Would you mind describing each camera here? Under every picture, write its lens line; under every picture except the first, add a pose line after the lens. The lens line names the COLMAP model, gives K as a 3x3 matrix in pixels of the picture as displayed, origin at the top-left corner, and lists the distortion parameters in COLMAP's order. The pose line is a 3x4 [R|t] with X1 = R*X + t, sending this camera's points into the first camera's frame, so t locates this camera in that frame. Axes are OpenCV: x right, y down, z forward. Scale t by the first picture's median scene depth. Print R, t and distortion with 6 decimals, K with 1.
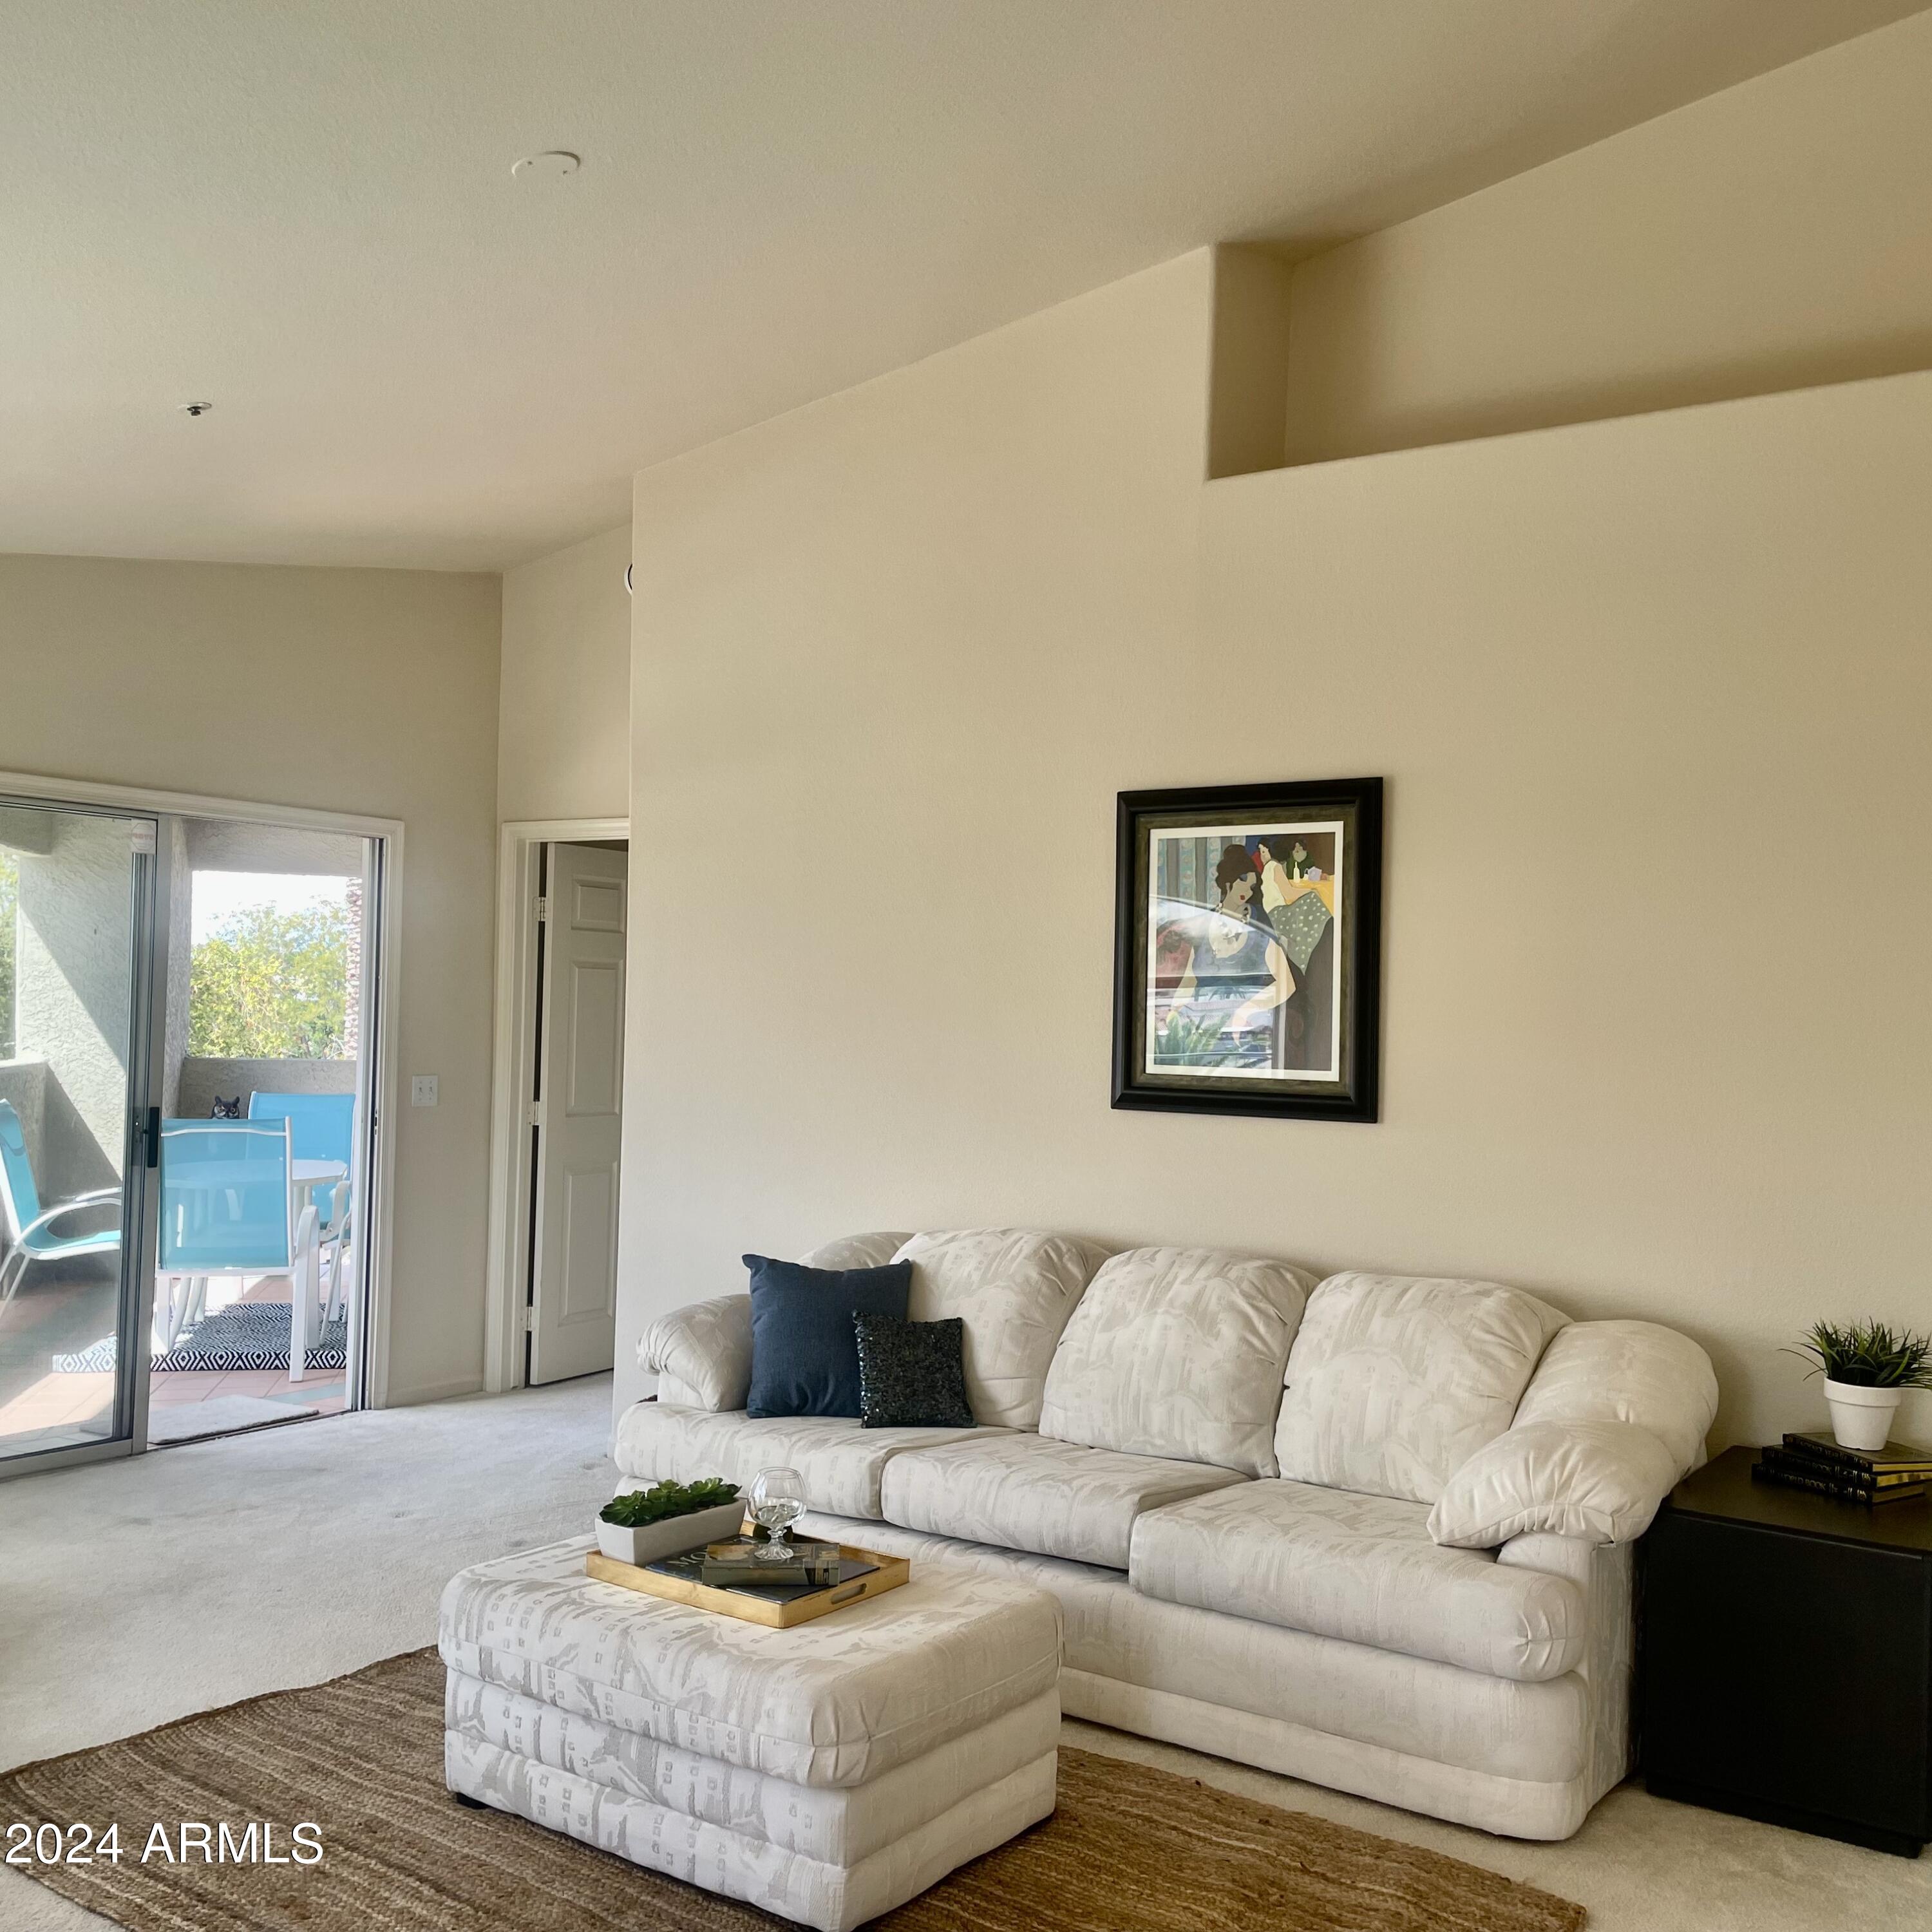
lens RADIAL K [[1979.9, 0, 990.8], [0, 1979.9, 966.4], [0, 0, 1]] dist [0.115256, -0.169855]
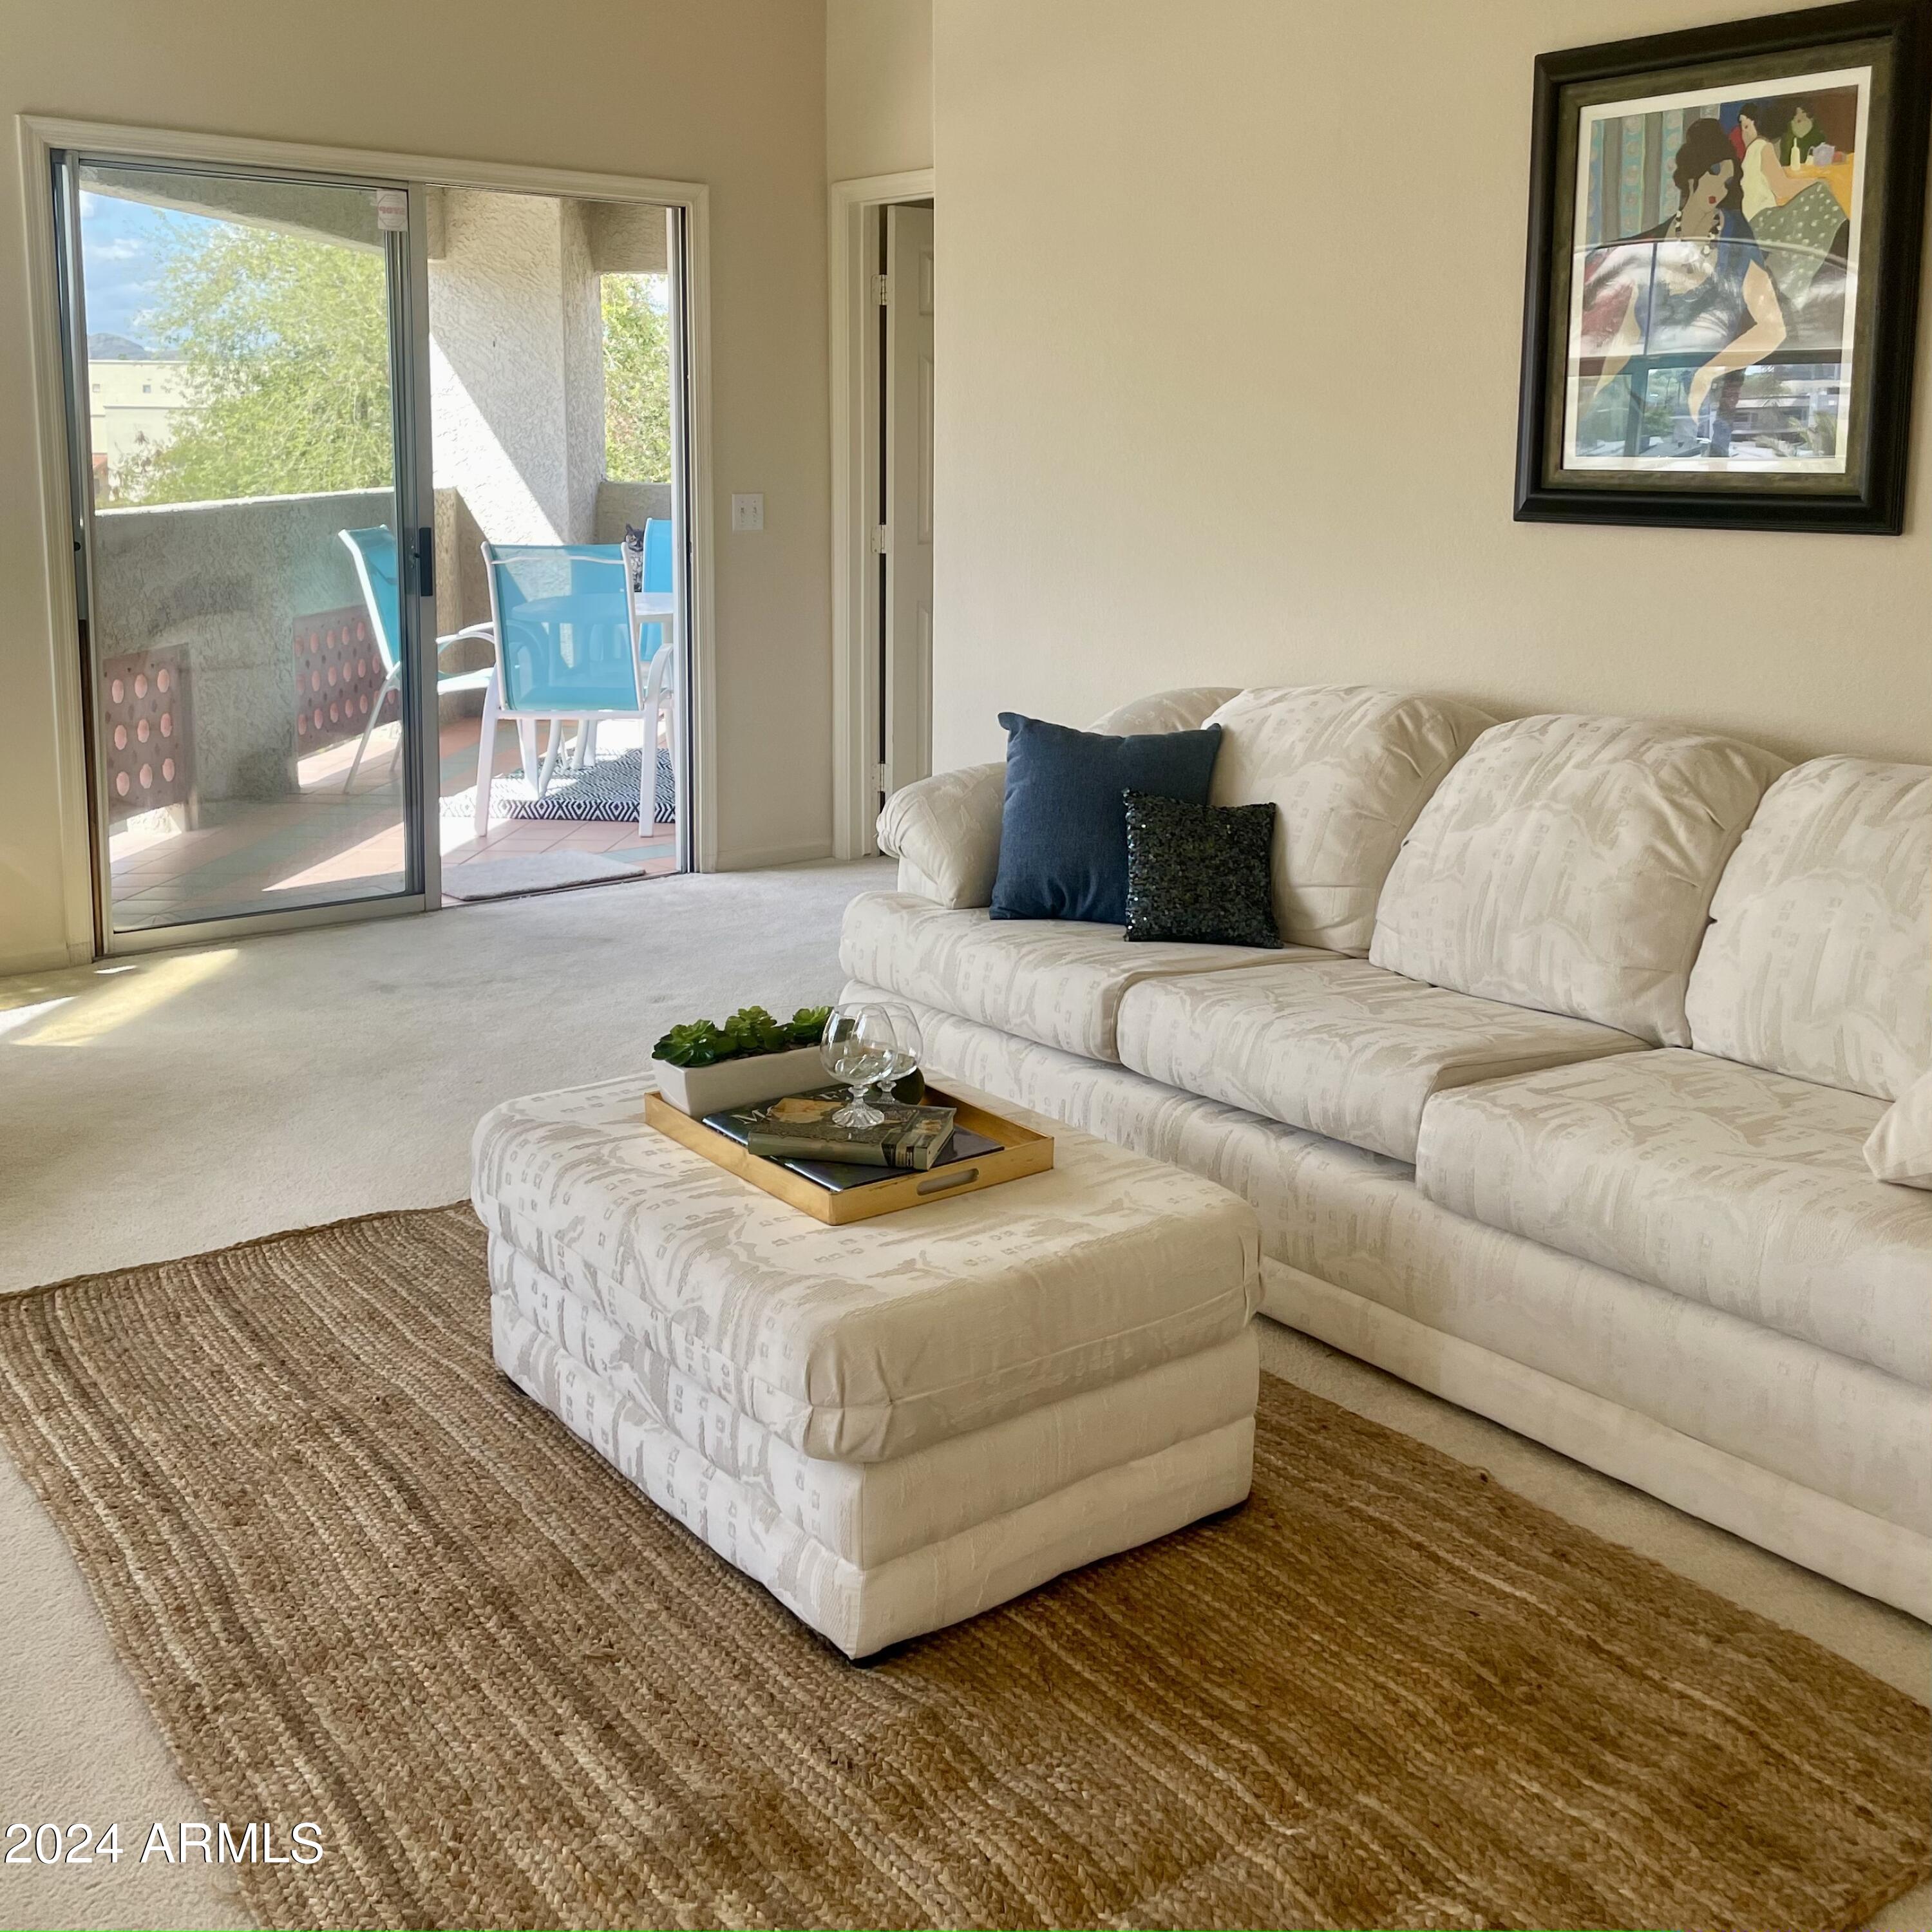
lens RADIAL K [[2116.9, 0, 970.2], [0, 2116.9, 737.5], [0, 0, 1]] dist [0.102233, -0.138785]
pose [[0.950400, 0.025548, -0.309981, 0.152370], [0.023588, 0.987830, 0.153737, 0.034943], [0.310136, -0.153423, 0.938231, 0.279600]]
